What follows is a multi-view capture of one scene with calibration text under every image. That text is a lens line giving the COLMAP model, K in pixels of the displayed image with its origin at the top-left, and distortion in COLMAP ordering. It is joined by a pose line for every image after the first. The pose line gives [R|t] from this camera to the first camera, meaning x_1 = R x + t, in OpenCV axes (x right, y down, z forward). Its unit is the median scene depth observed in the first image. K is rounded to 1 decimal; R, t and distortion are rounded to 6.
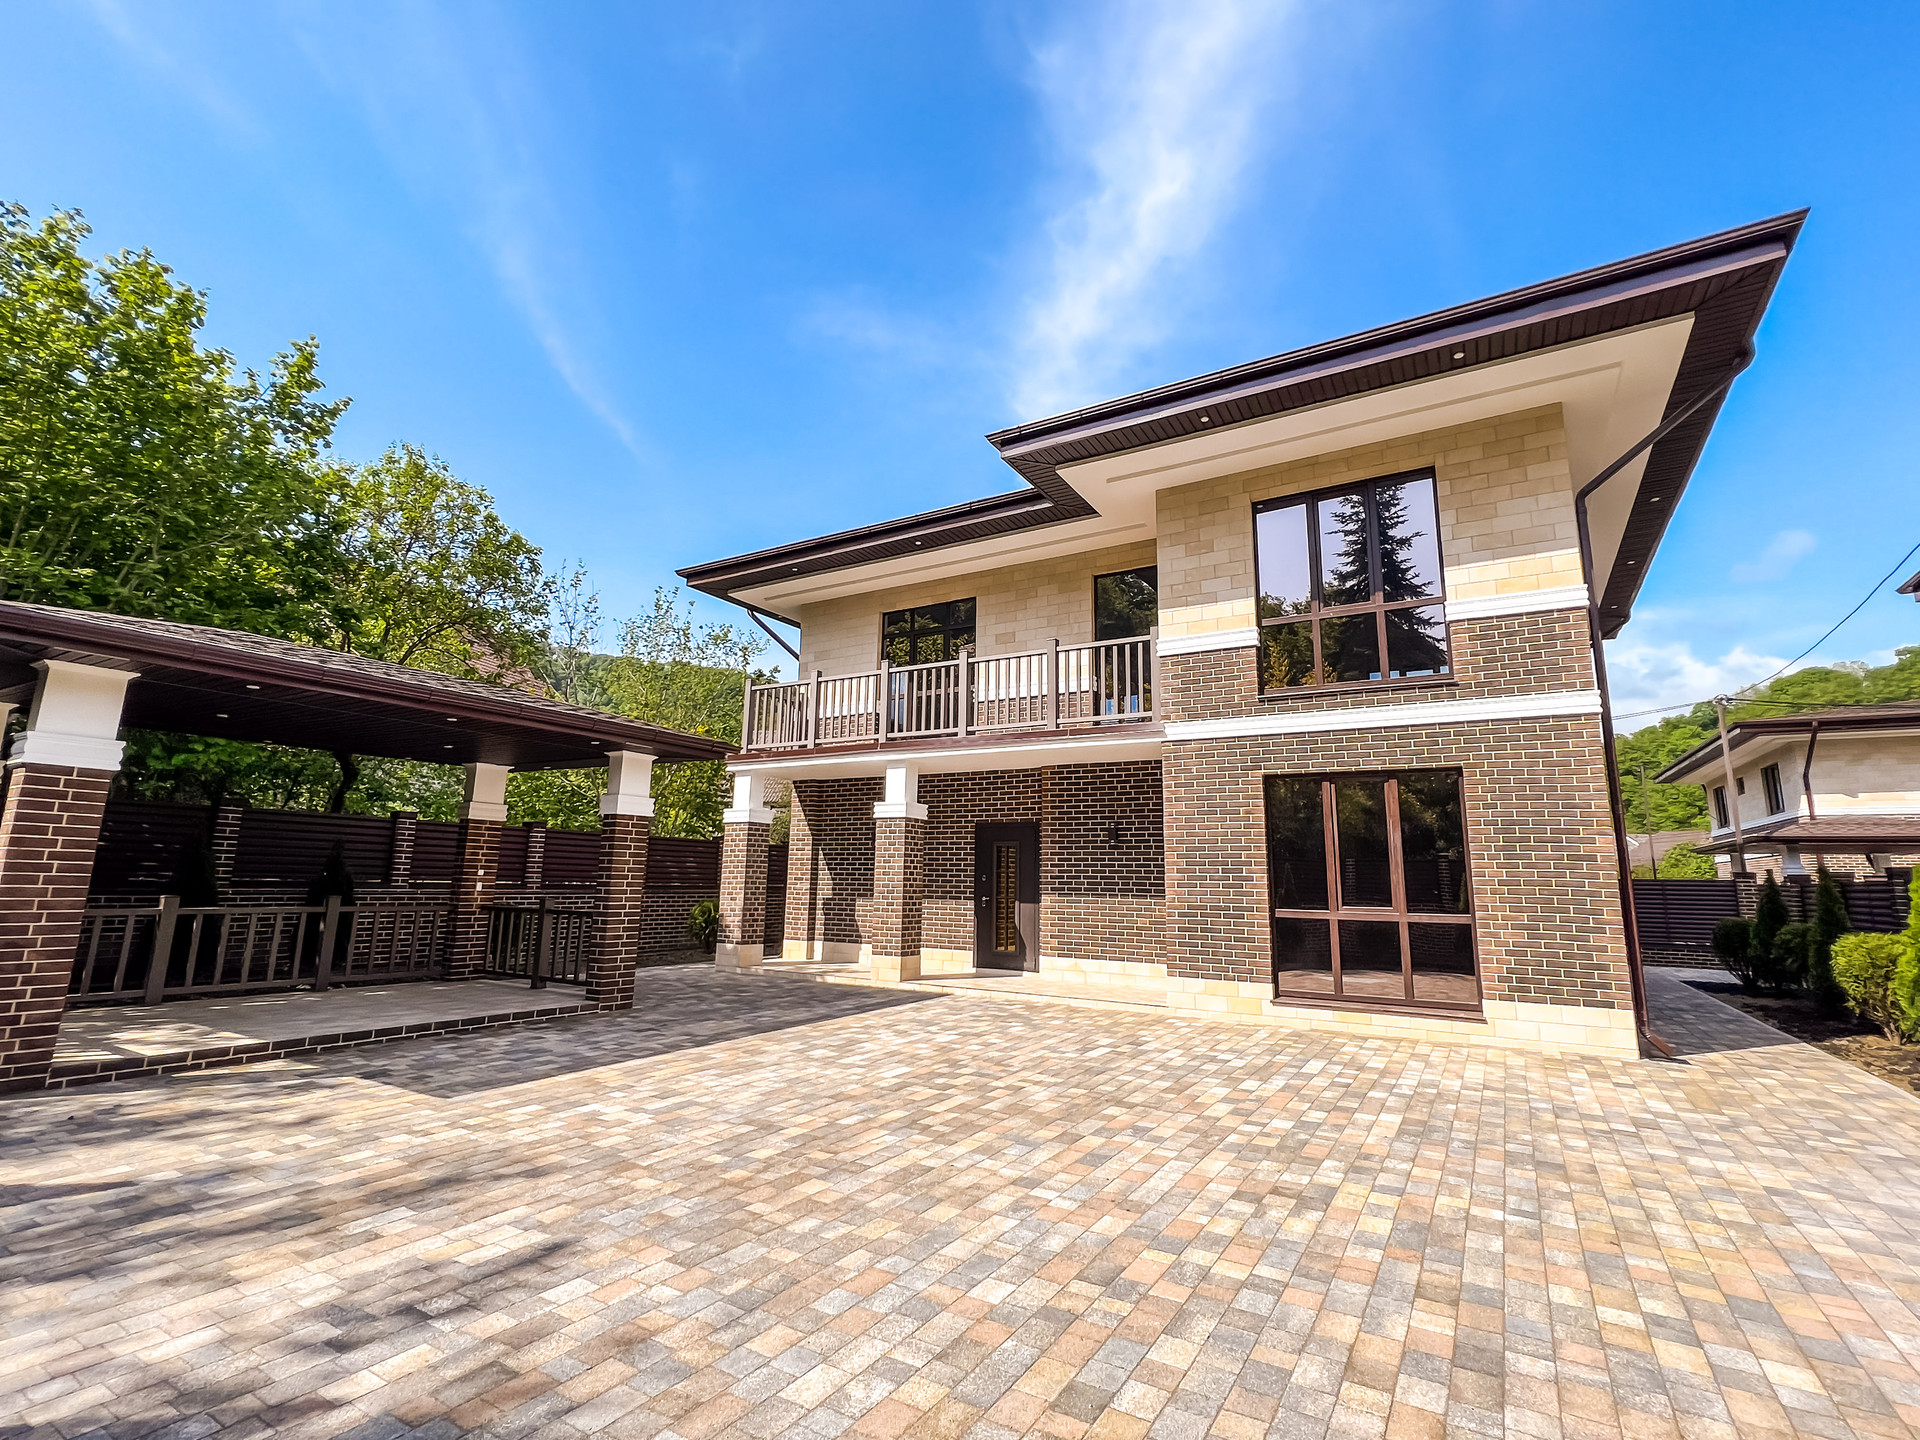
lens RADIAL K [[887.9, 0, 959.1], [0, 887.9, 708.9], [0, 0, 1]] dist [-0.001430, 0.000353]
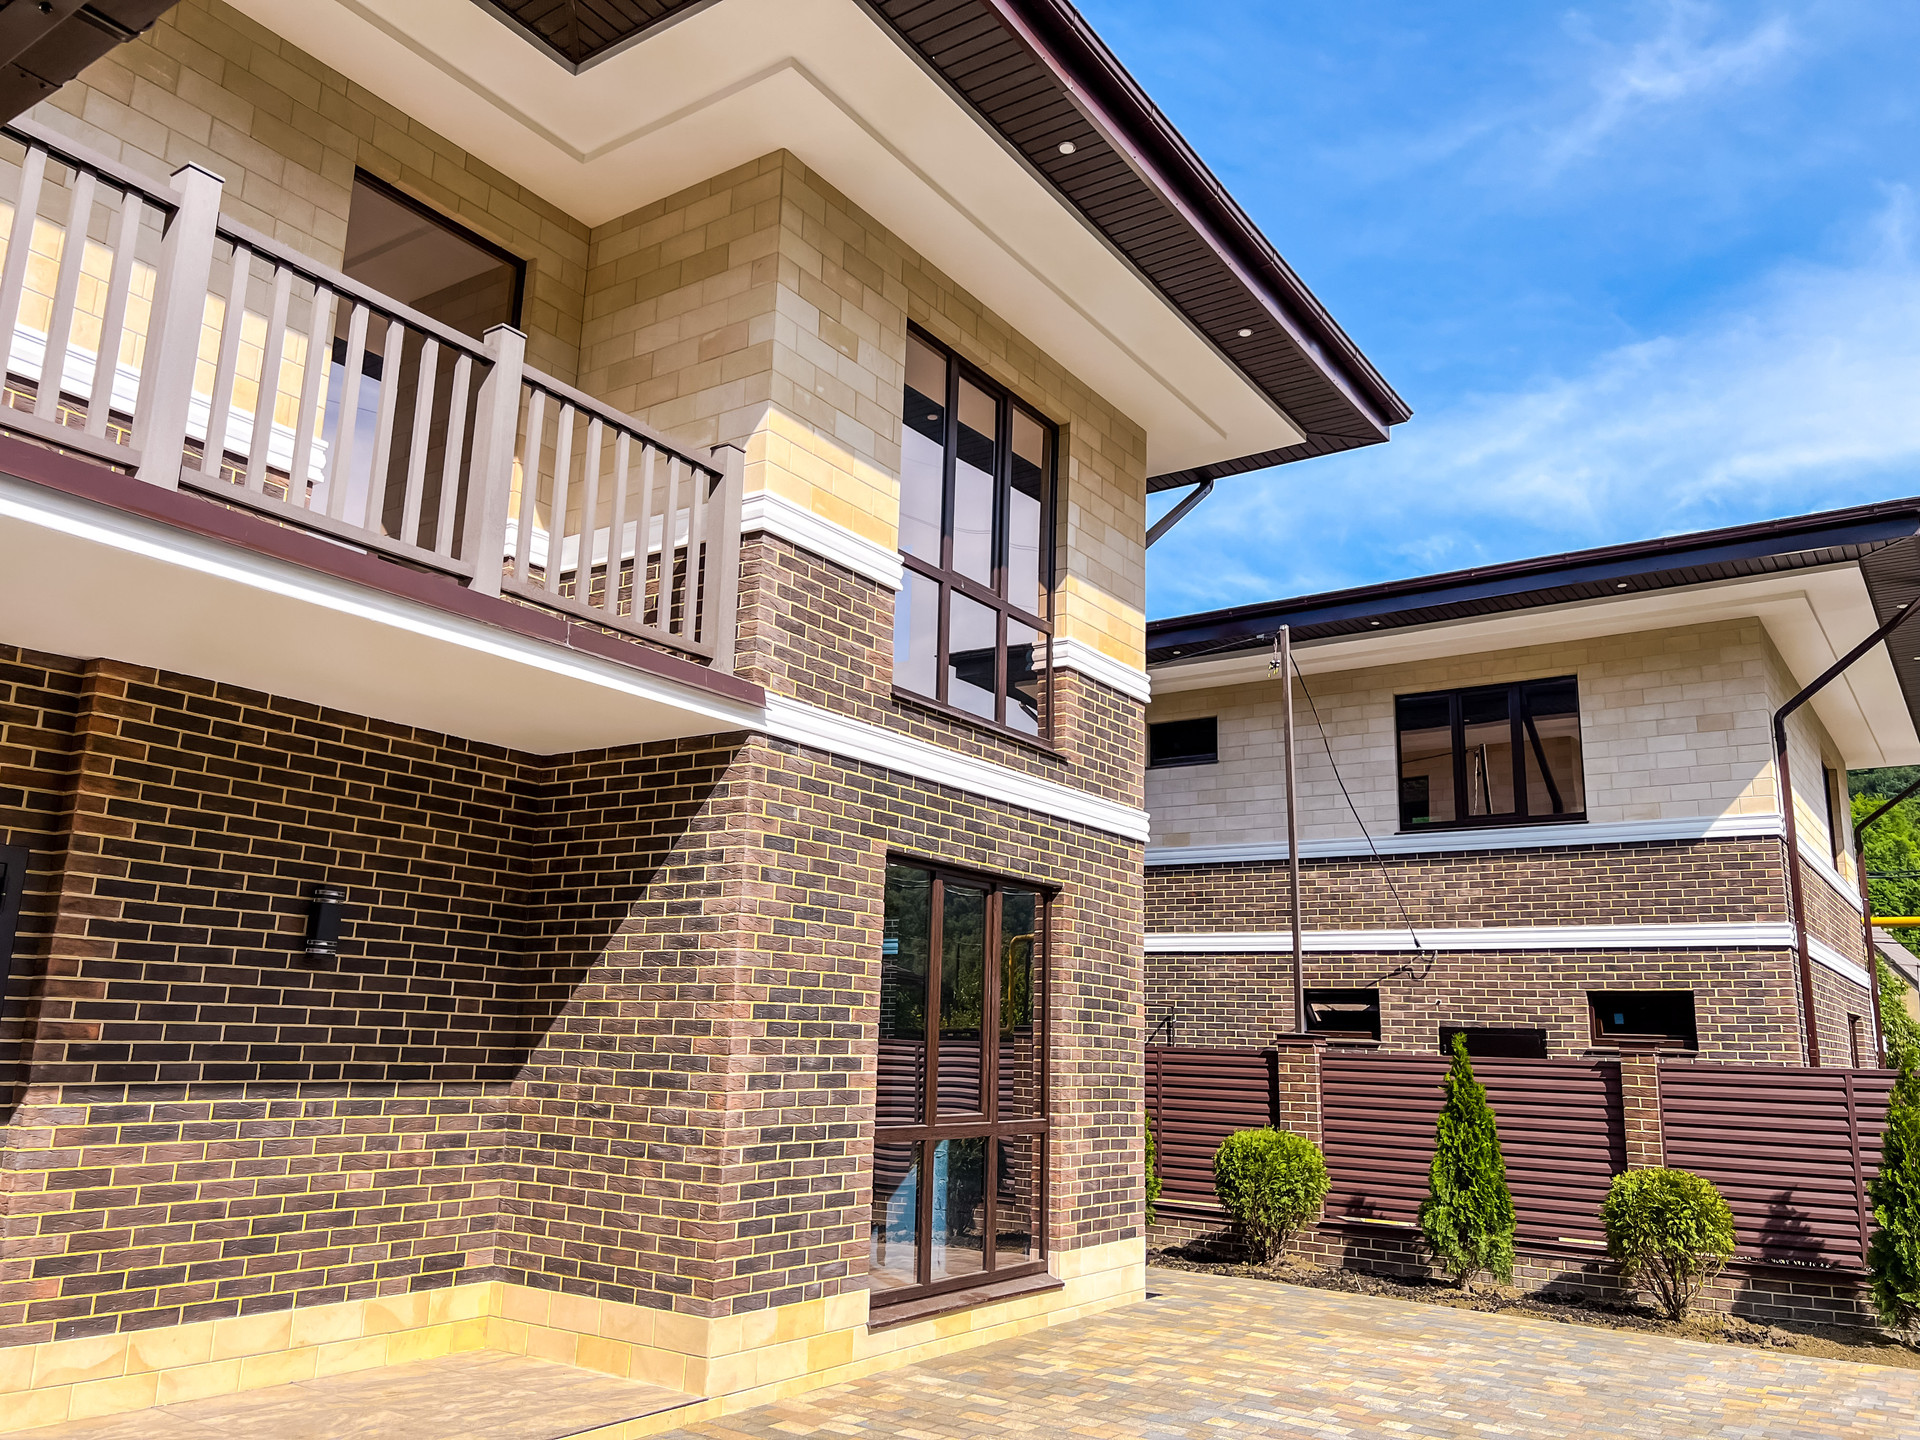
lens RADIAL K [[1439.3, 0, 954.0], [0, 1439.3, 720.6], [0, 0, 1]] dist [0.062423, -0.073450]
pose [[0.055181, 0.202290, 0.977770, -0.456545], [-0.218845, 0.957901, -0.185829, 0.146996], [-0.974198, -0.203726, 0.097128, 0.909961]]
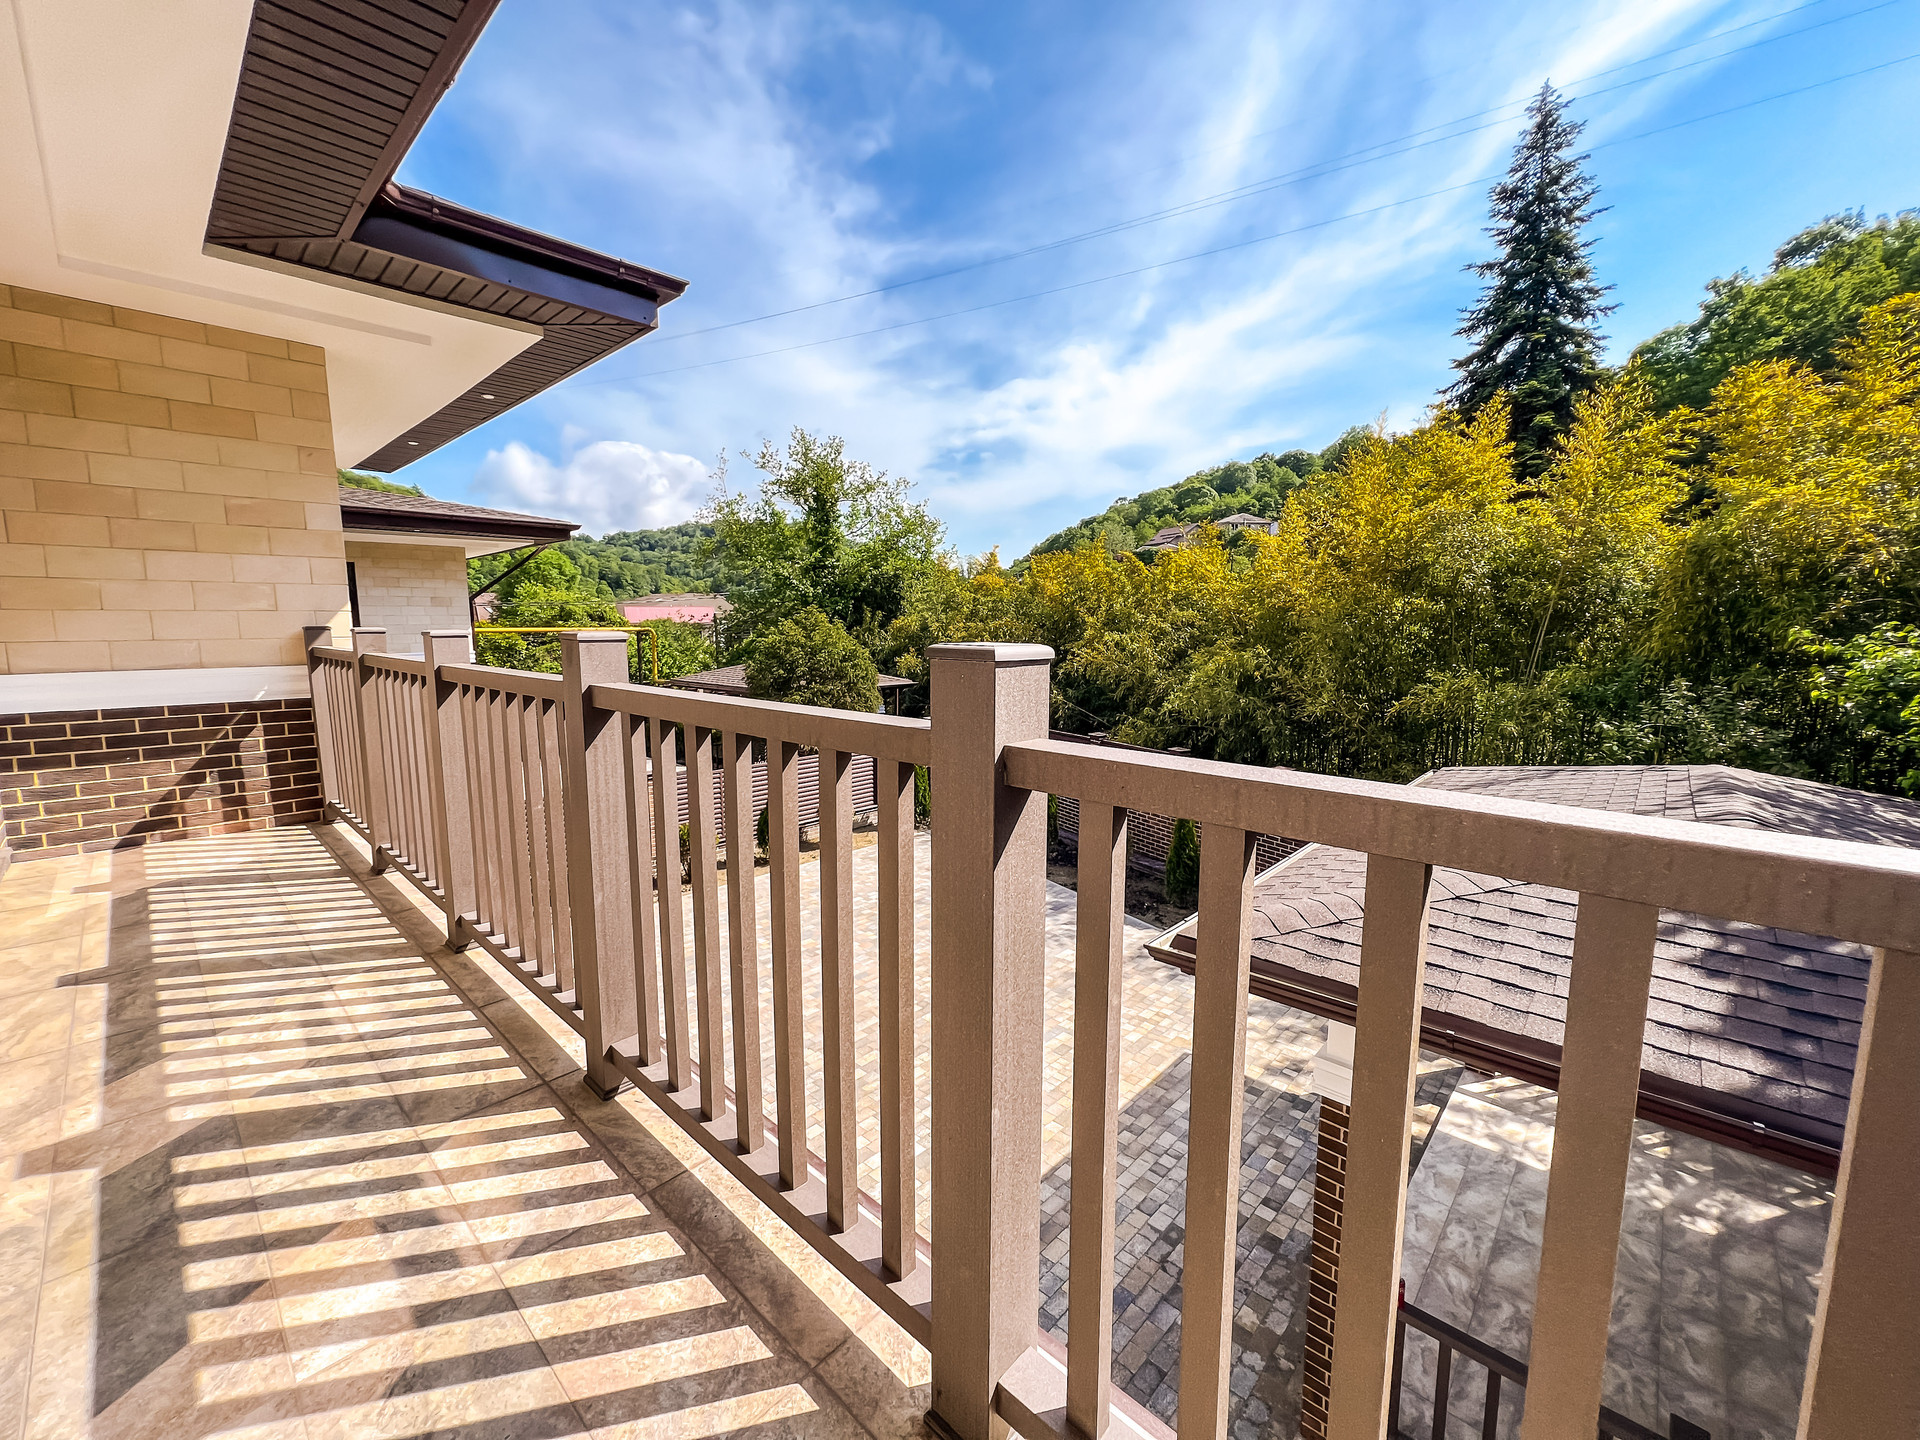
lens RADIAL K [[767.4, 0, 954.6], [0, 767.4, 713.0], [0, 0, 1]] dist [-0.002565, 0.000923]
pose [[-0.977866, -0.043469, 0.204666, -0.248869], [-0.057464, 0.996362, -0.062938, -0.043532], [-0.201185, -0.073306, -0.976806, 1.522067]]
